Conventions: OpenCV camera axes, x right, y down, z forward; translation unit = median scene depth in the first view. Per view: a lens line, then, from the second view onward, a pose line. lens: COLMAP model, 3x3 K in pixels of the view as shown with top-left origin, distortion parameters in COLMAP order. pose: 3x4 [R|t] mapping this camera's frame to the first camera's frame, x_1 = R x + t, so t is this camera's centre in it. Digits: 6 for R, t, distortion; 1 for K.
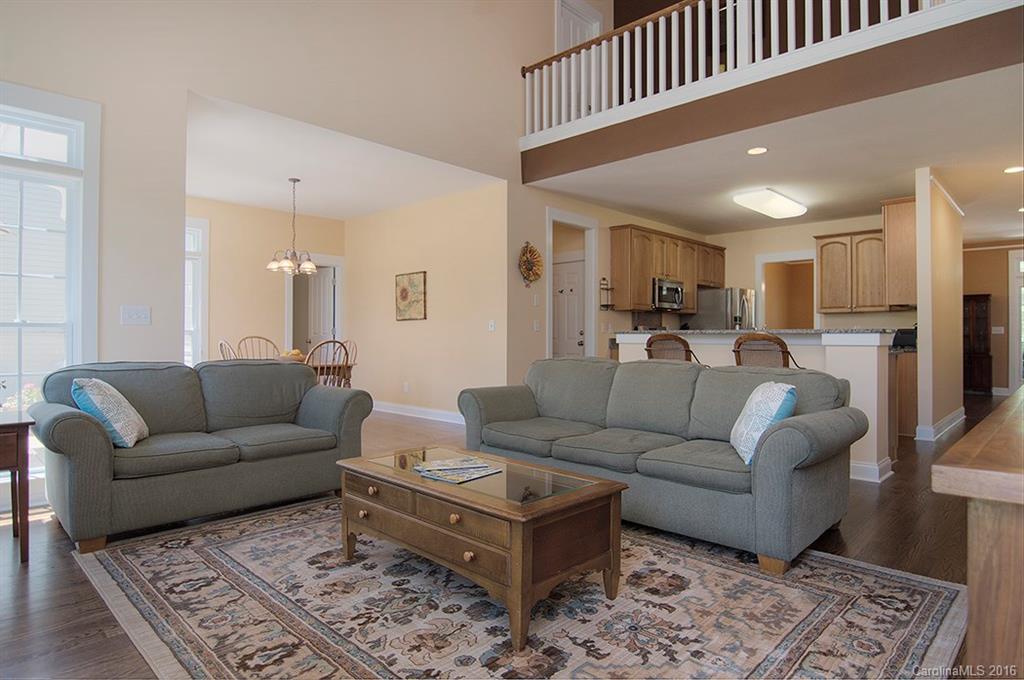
lens RADIAL K [[582.0, 0, 512.0], [0, 582.0, 338.2], [0, 0, 1]] dist [-0.001592, -0.000764]
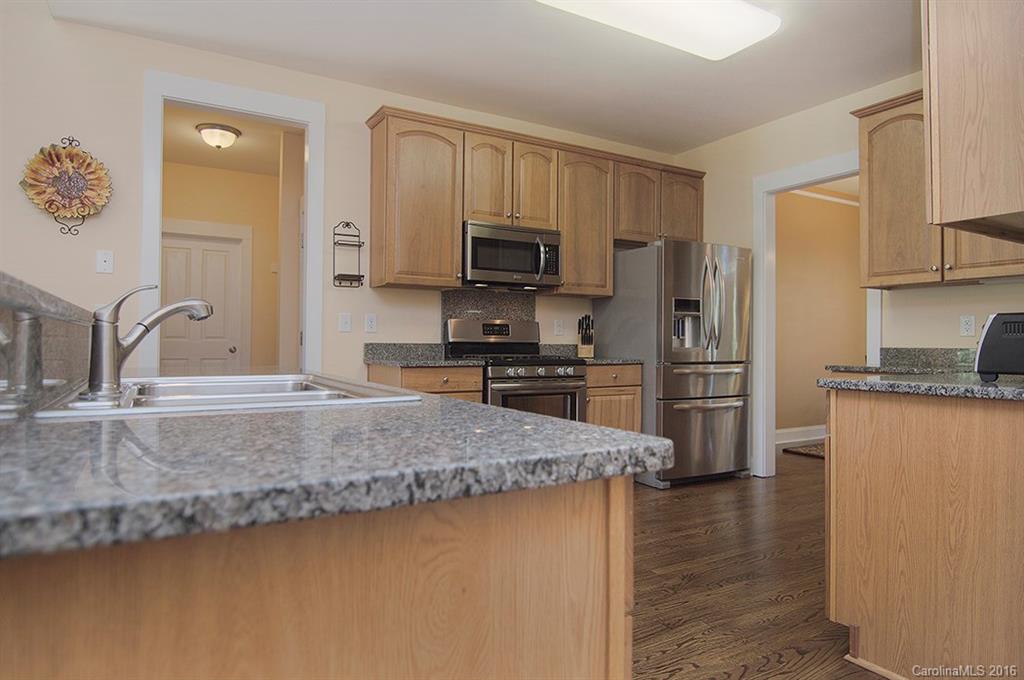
lens RADIAL K [[582.0, 0, 512.0], [0, 582.0, 339.5], [0, 0, 1]] dist [-0.001592, -0.000764]
pose [[0.959826, 0.003927, -0.280569, 0.411743], [-0.005492, 0.999973, -0.004793, -0.000887], [0.280542, 0.006141, 0.959822, 0.529834]]
